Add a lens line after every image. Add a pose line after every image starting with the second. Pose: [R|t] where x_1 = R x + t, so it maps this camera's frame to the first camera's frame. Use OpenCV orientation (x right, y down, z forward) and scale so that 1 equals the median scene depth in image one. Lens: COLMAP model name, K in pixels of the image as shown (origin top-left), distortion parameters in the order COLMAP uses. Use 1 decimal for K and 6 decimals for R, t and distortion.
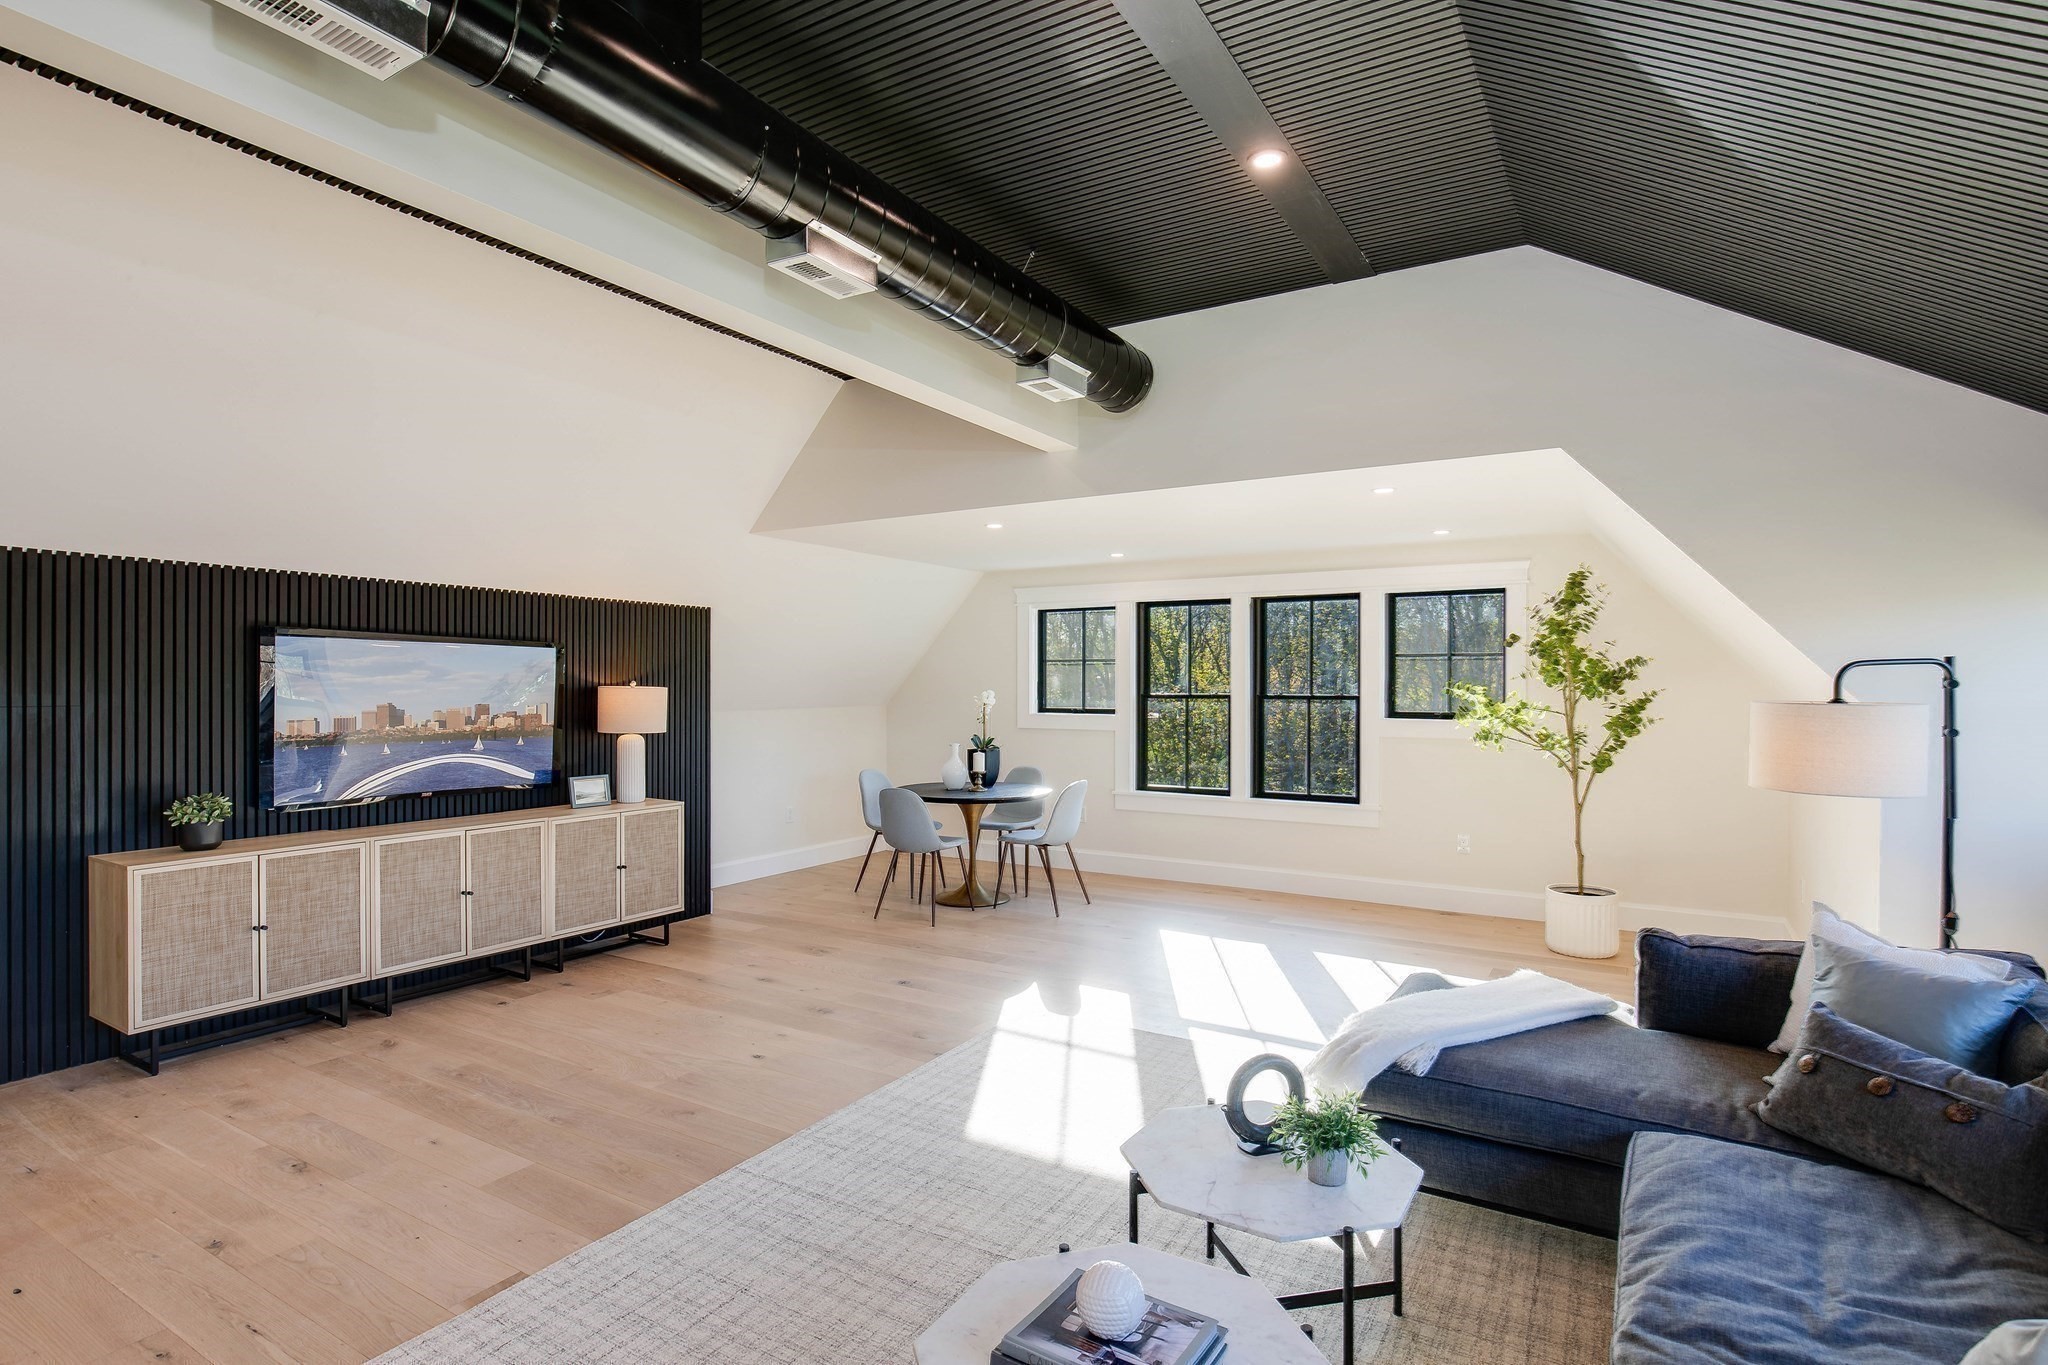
lens RADIAL K [[947.9, 0, 1064.3], [0, 947.9, 683.9], [0, 0, 1]] dist [0.003219, -0.000003]
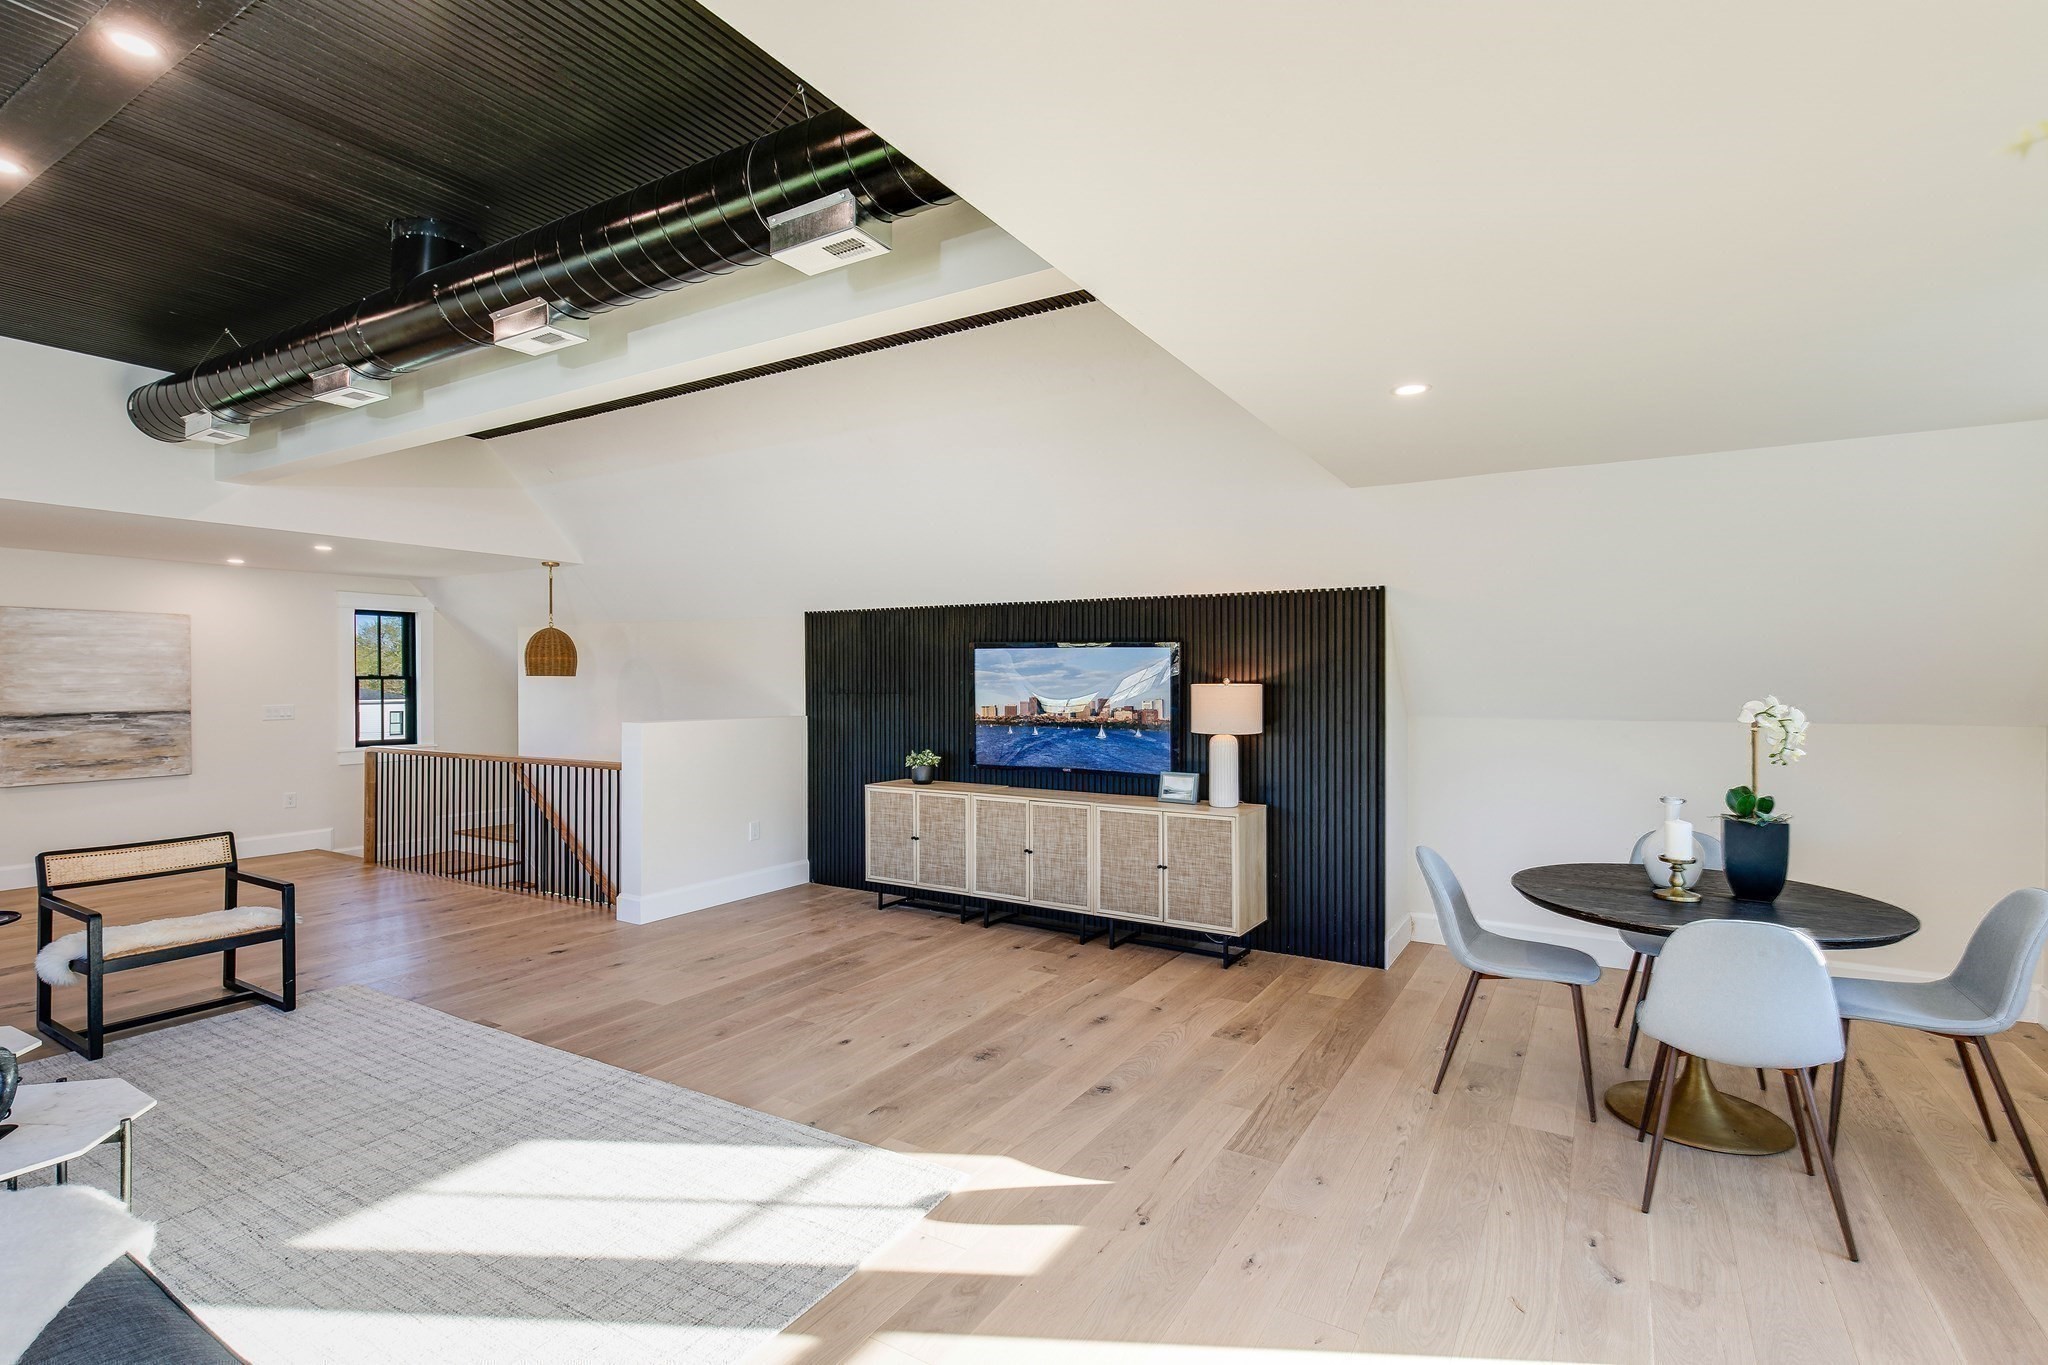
lens RADIAL K [[947.9, 0, 1064.3], [0, 947.9, 683.9], [0, 0, 1]] dist [0.003219, -0.000003]
pose [[0.025413, 0.005027, -0.999664, 0.598205], [0.001323, 0.999986, 0.005063, -0.003189], [0.999676, -0.001451, 0.025406, 1.012668]]
